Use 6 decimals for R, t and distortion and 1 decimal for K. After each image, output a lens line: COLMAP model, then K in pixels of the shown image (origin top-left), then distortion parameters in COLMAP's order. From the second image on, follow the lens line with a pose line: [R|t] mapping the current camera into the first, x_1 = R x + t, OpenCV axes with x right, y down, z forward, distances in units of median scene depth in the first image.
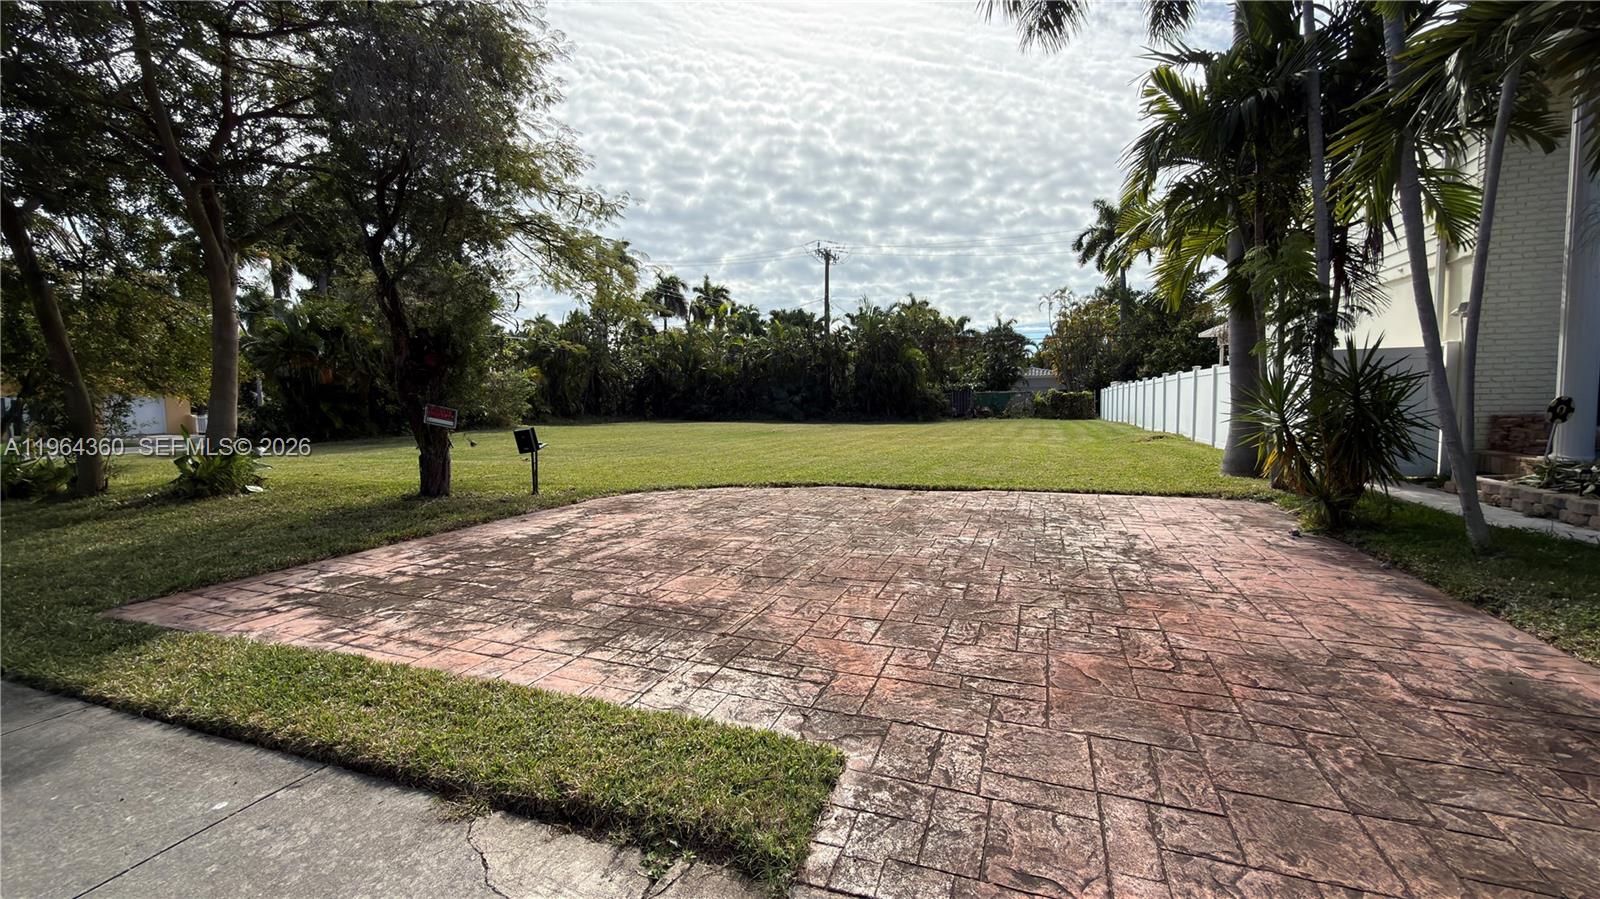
lens RADIAL K [[629.7, 0, 794.9], [0, 629.7, 450.9], [0, 0, 1]] dist [-0.000412, -0.000057]
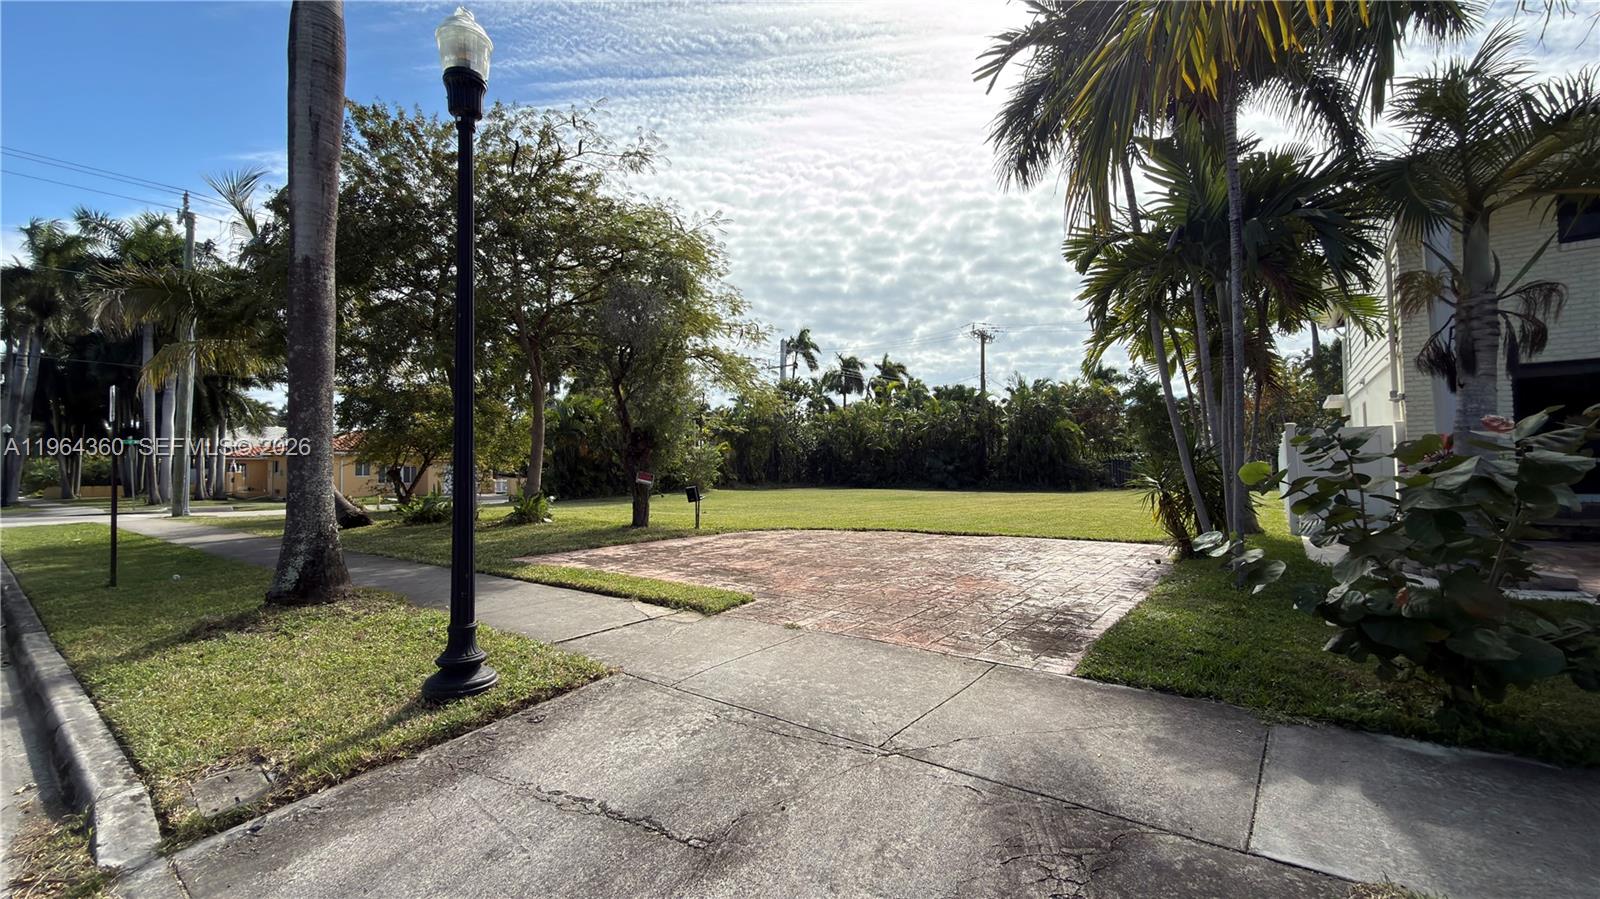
lens RADIAL K [[645.5, 0, 807.5], [0, 645.5, 420.4], [0, 0, 1]] dist [-0.000466, 0.000227]
pose [[0.958045, -0.019420, -0.285960, 0.070188], [-0.025293, 0.988081, -0.151840, 0.008671], [0.285501, 0.152702, 0.946135, -0.107691]]
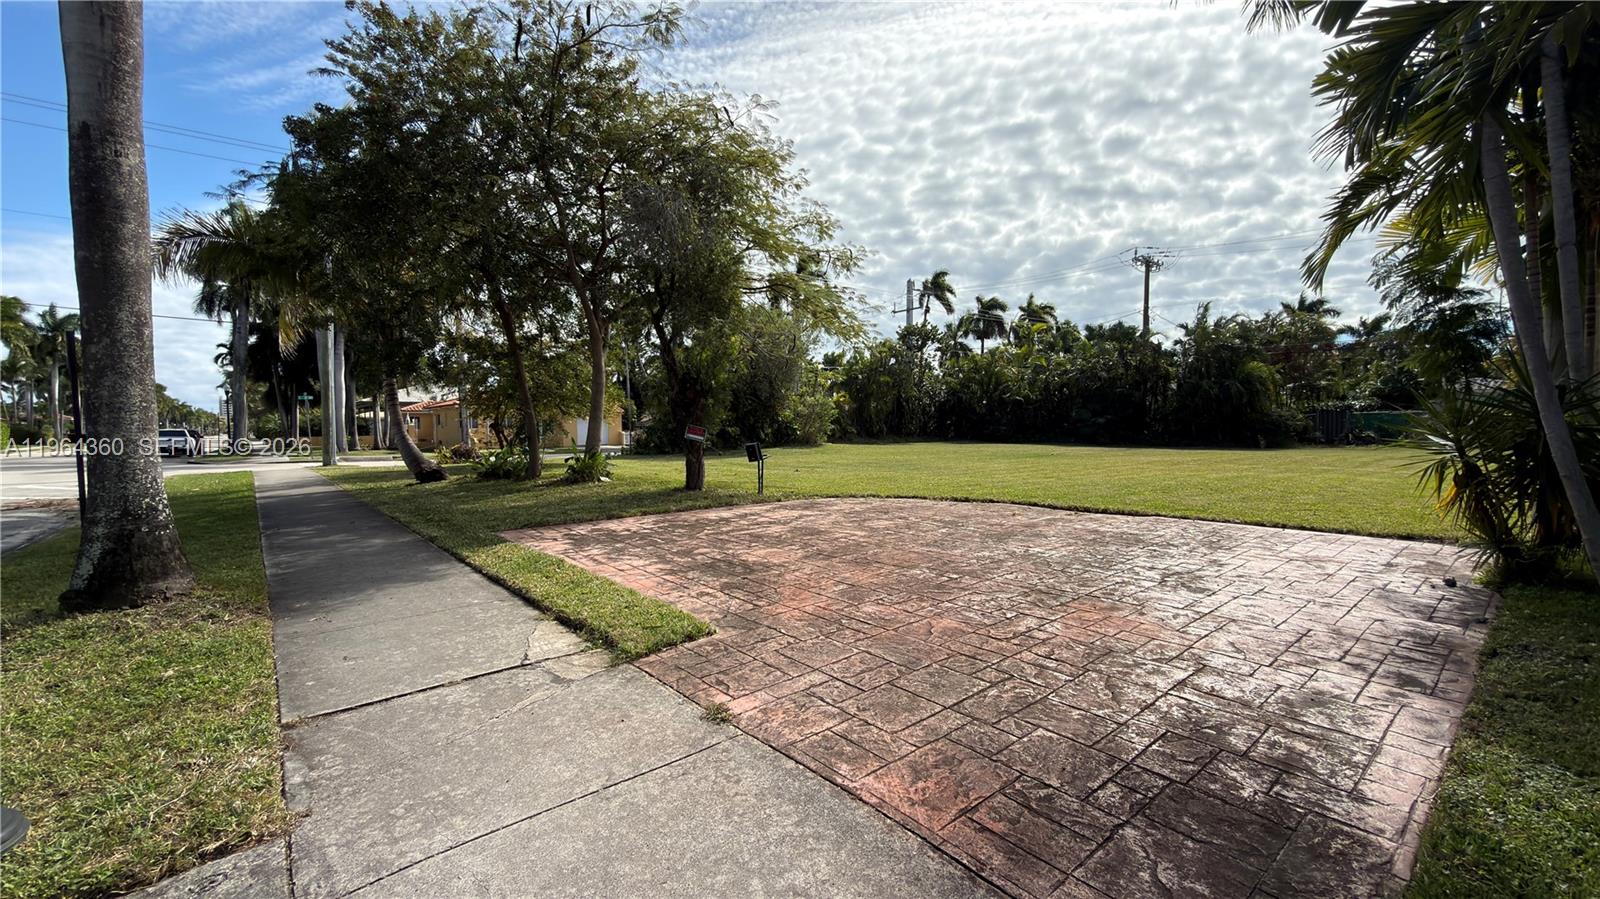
lens RADIAL K [[640.9, 0, 808.7], [0, 640.9, 434.2], [0, 0, 1]] dist [0.001045, 0.000690]
pose [[0.872192, 0.011419, -0.489030, 0.072236], [-0.040888, 0.997931, -0.049624, 0.001685], [0.487452, 0.063277, 0.870854, -0.026567]]
